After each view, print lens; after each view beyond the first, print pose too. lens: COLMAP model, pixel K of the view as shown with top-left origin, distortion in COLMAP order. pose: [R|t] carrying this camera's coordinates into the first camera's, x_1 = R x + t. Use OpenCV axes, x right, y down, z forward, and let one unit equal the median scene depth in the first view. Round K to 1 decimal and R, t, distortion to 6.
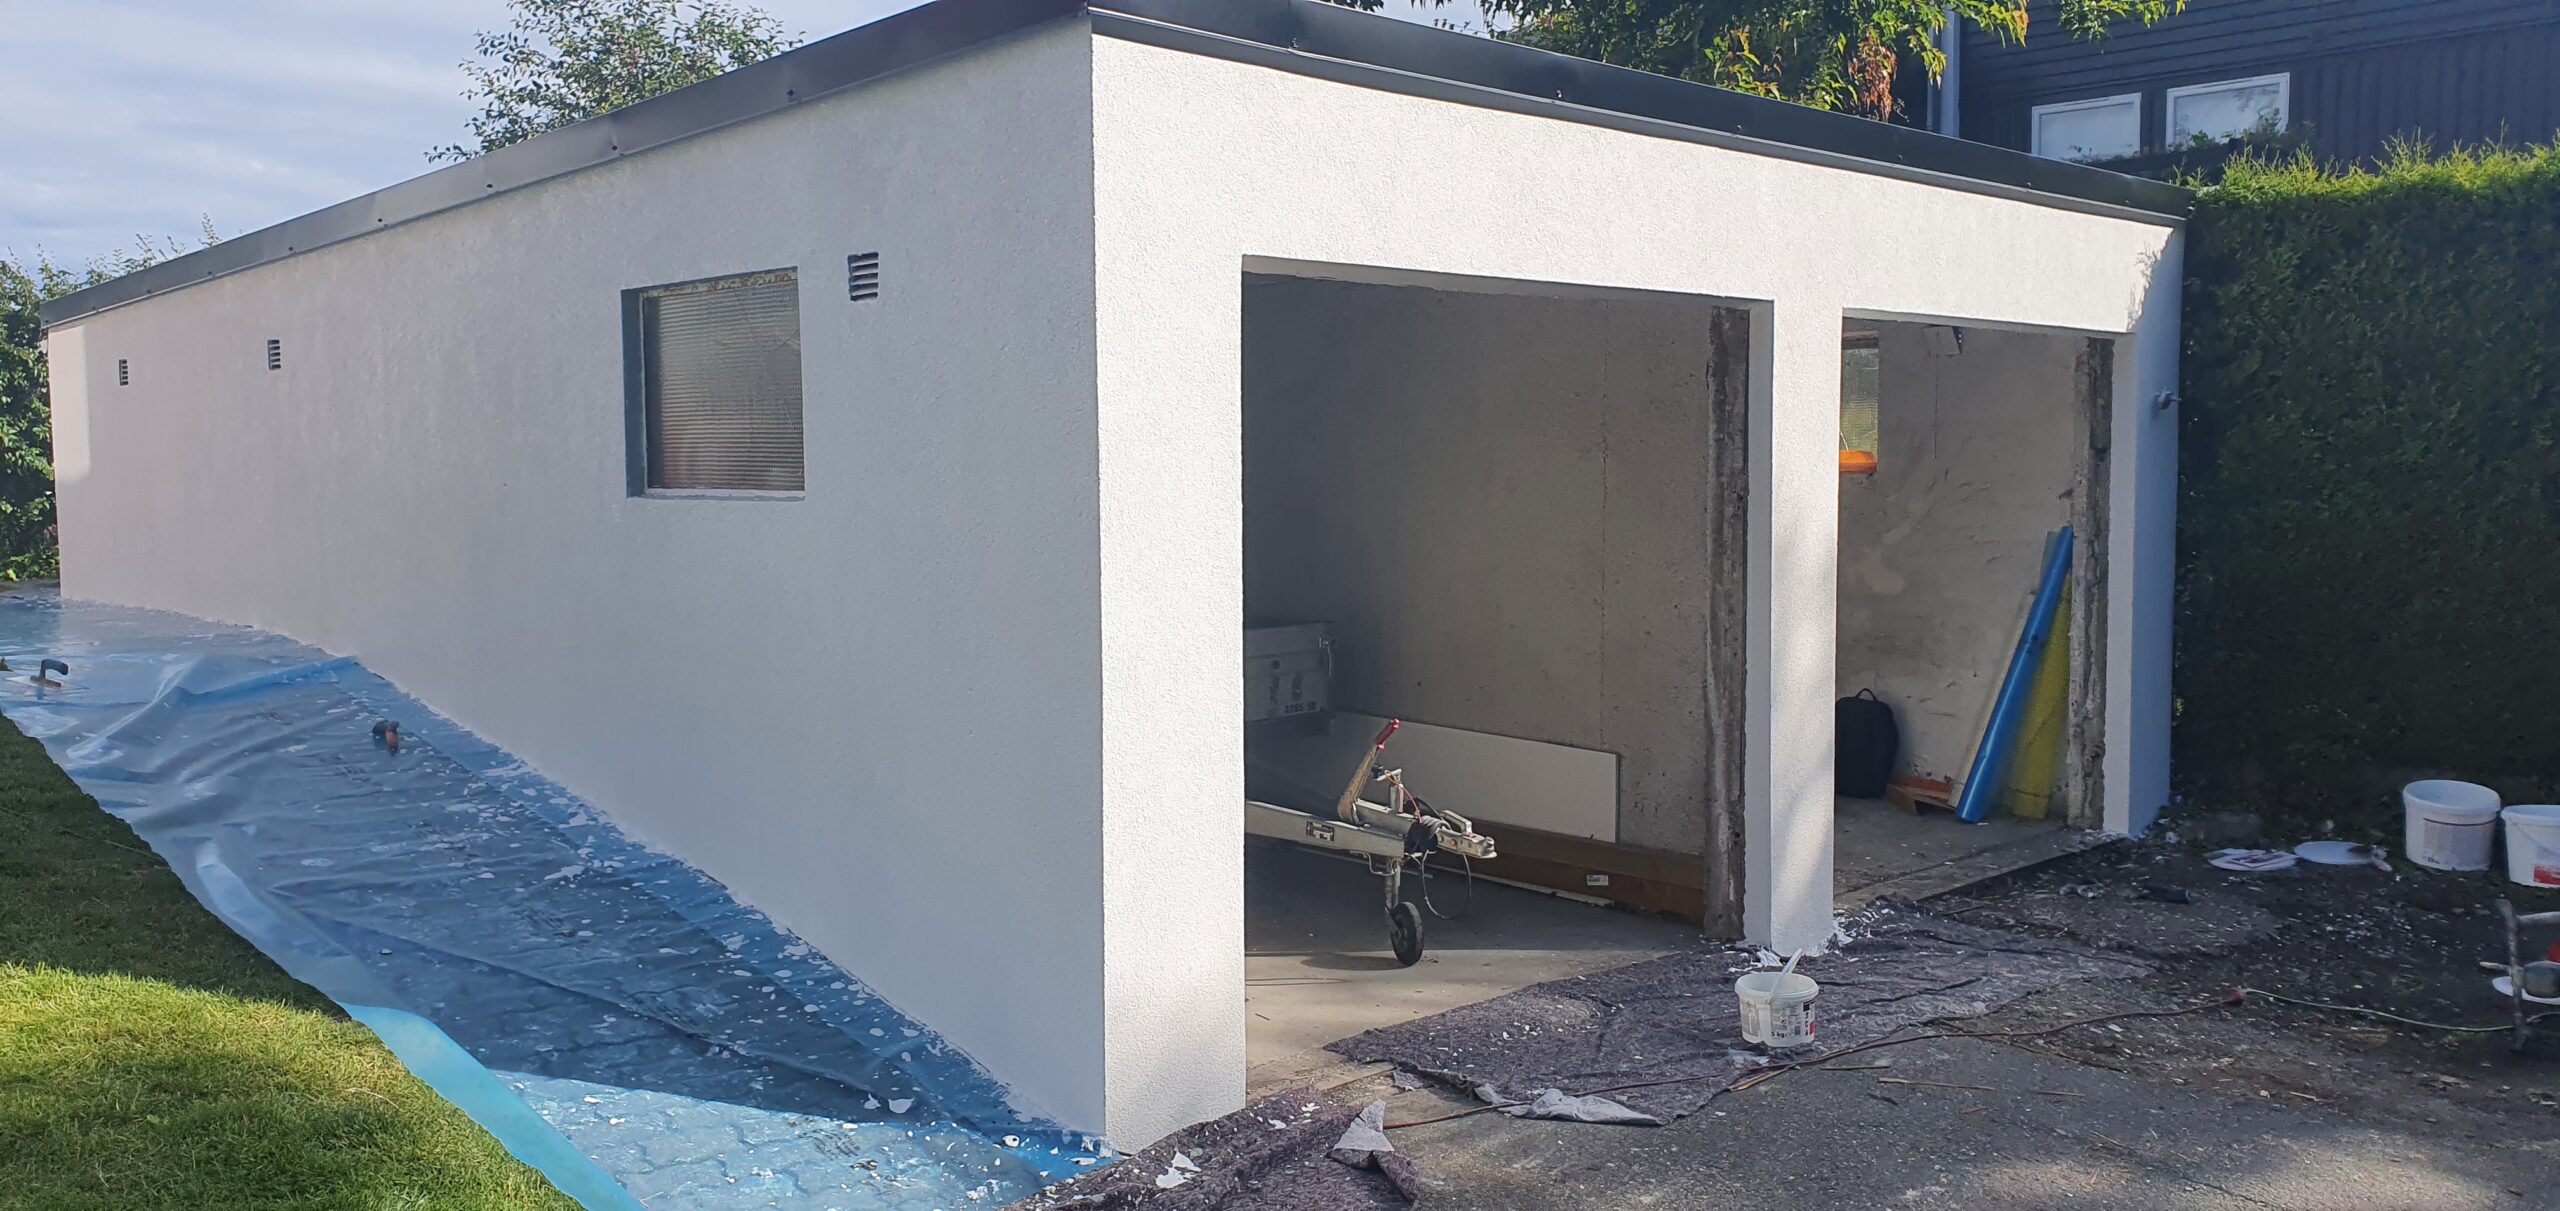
lens RADIAL K [[2060.8, 0, 1239.0], [0, 2060.8, 571.3], [0, 0, 1]] dist [0.054751, -0.115068]
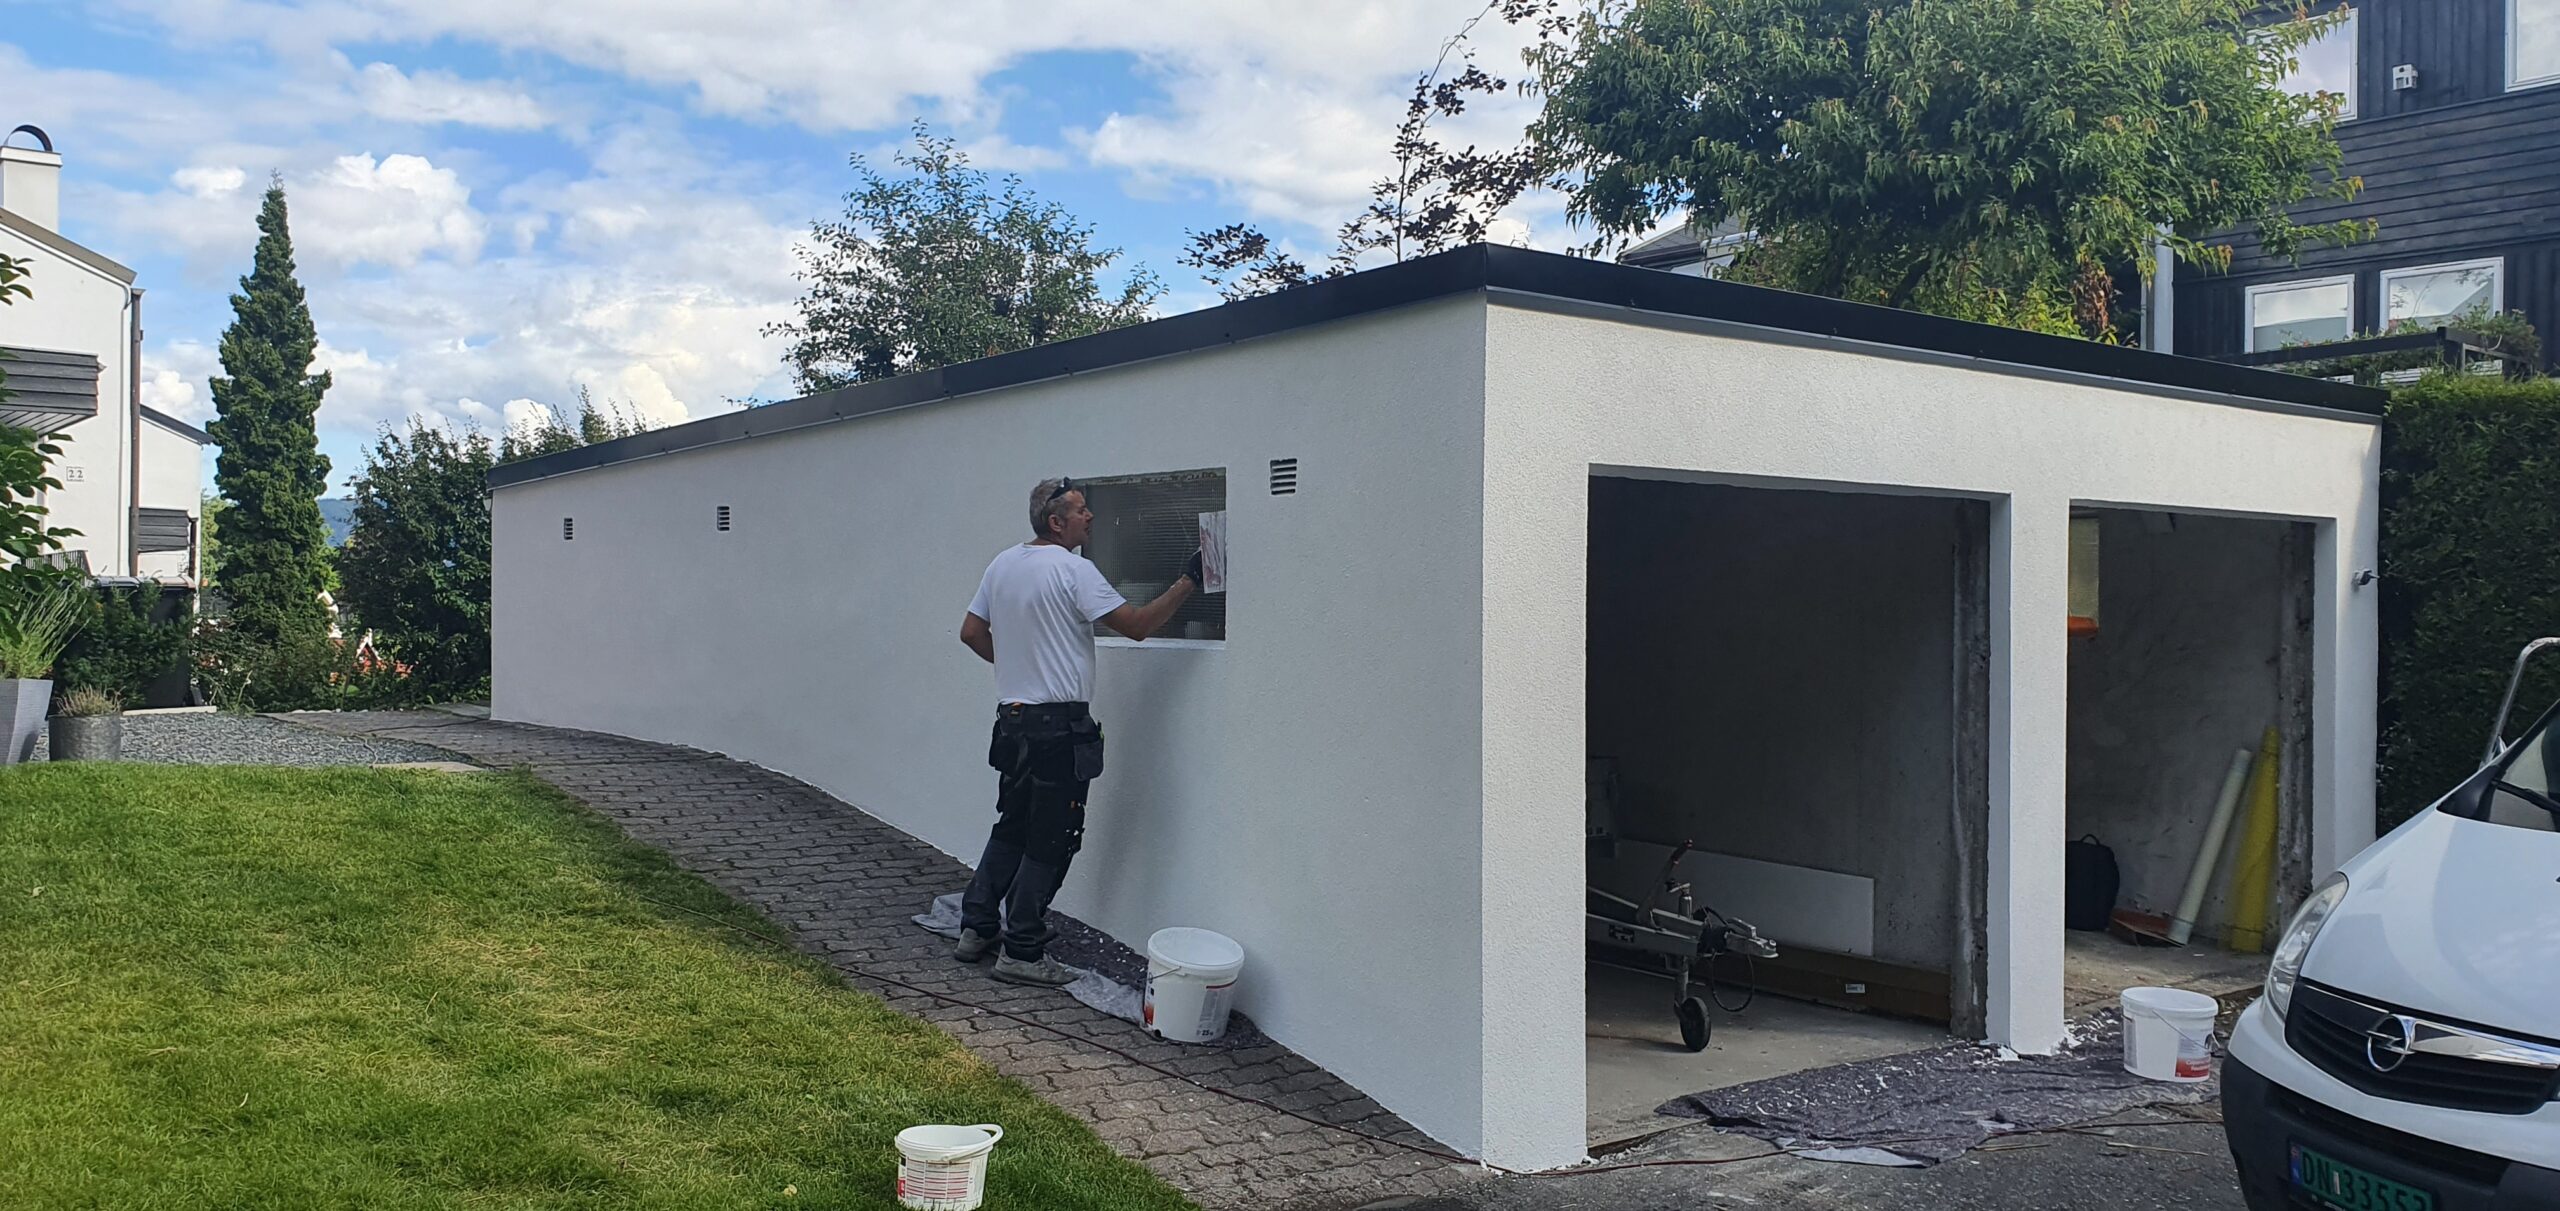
lens RADIAL K [[2060.8, 0, 1246.0], [0, 2060.8, 591.5], [0, 0, 1]] dist [0.054751, -0.115068]
pose [[0.995939, 0.014839, -0.088798, -0.067790], [-0.020120, 0.998062, -0.058881, 0.003476], [0.087752, 0.060428, 0.994308, -0.202837]]
